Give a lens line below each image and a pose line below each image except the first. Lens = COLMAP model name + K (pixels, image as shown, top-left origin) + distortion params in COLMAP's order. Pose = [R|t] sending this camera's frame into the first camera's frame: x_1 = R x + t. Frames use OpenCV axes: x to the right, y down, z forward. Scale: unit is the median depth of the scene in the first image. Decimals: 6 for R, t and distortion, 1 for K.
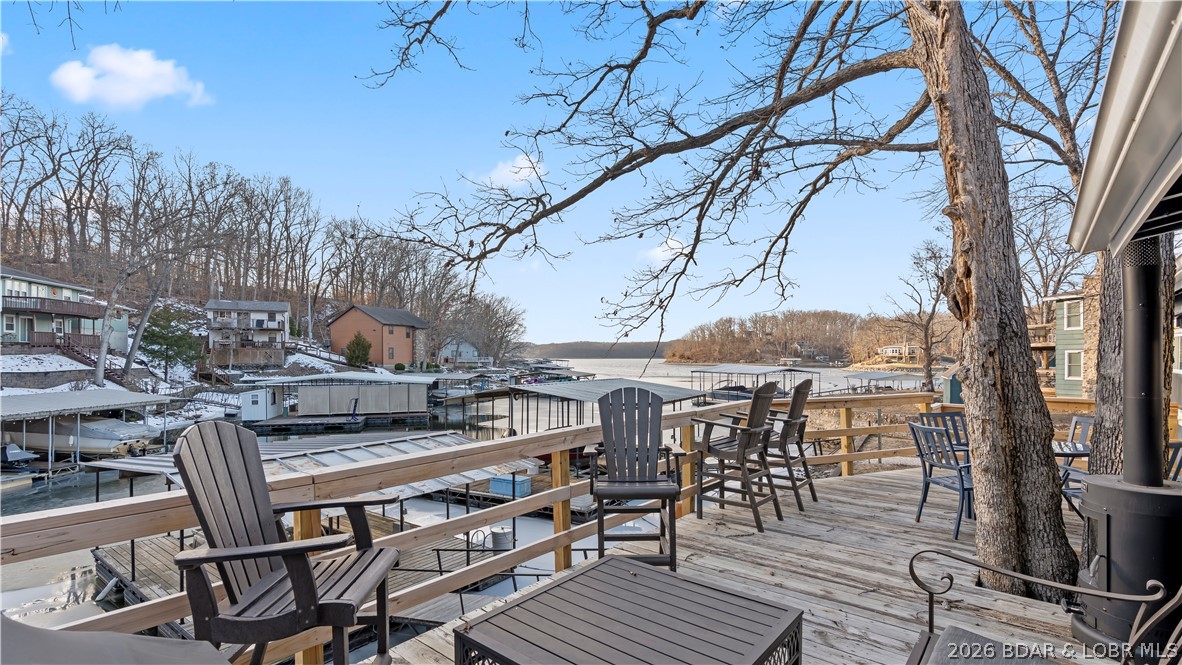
lens RADIAL K [[542.8, 0, 588.5], [0, 542.8, 352.9], [0, 0, 1]] dist [-0.002546, 0.000225]
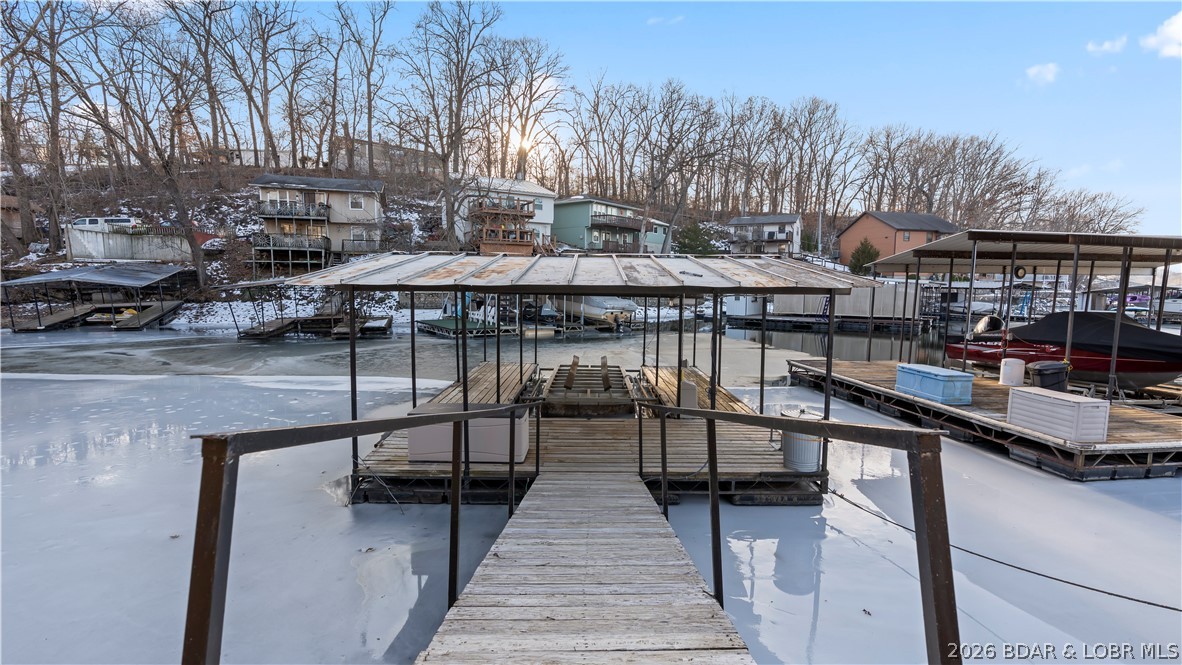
lens RADIAL K [[527.1, 0, 591.0], [0, 527.1, 332.5], [0, 0, 1]] dist [-0.003339, -0.000394]
pose [[0.597450, 0.086593, -0.797217, 0.021215], [-0.010603, 0.994919, 0.100121, 0.039083], [0.801836, -0.051364, 0.595332, 0.110852]]
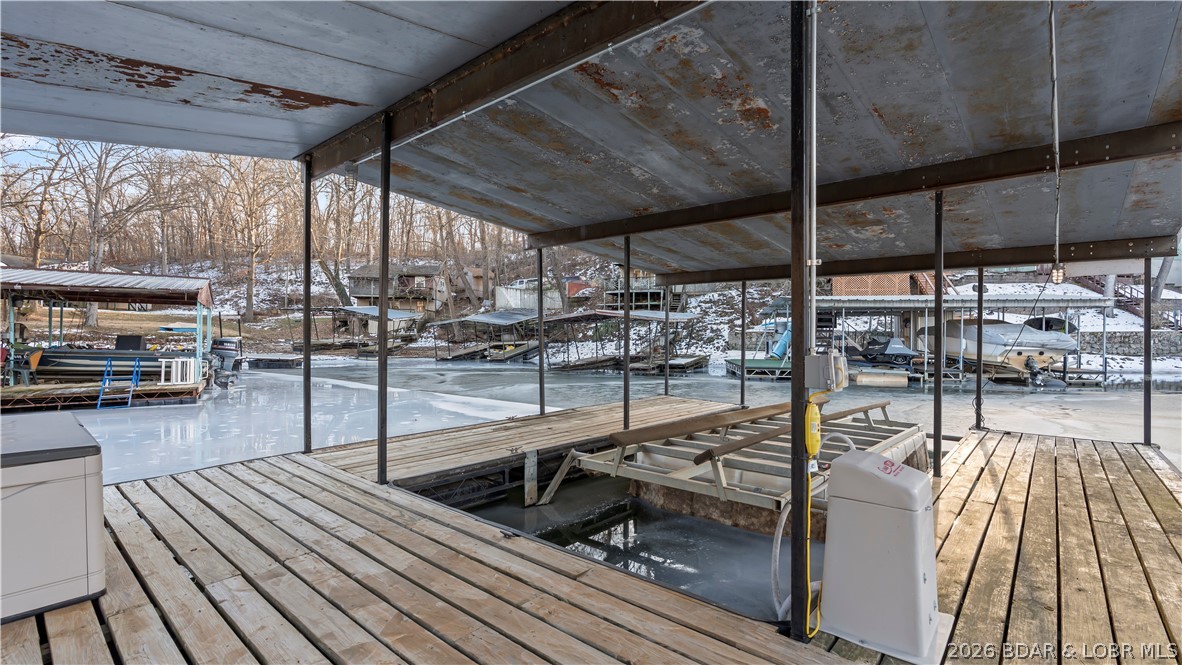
lens RADIAL K [[527.1, 0, 591.0], [0, 527.1, 332.5], [0, 0, 1]] dist [-0.003339, -0.000394]
pose [[-0.079278, -0.001844, -0.996851, -0.043991], [-0.000088, 0.999998, -0.001842, 0.058676], [0.996853, -0.000059, -0.079278, 0.201038]]
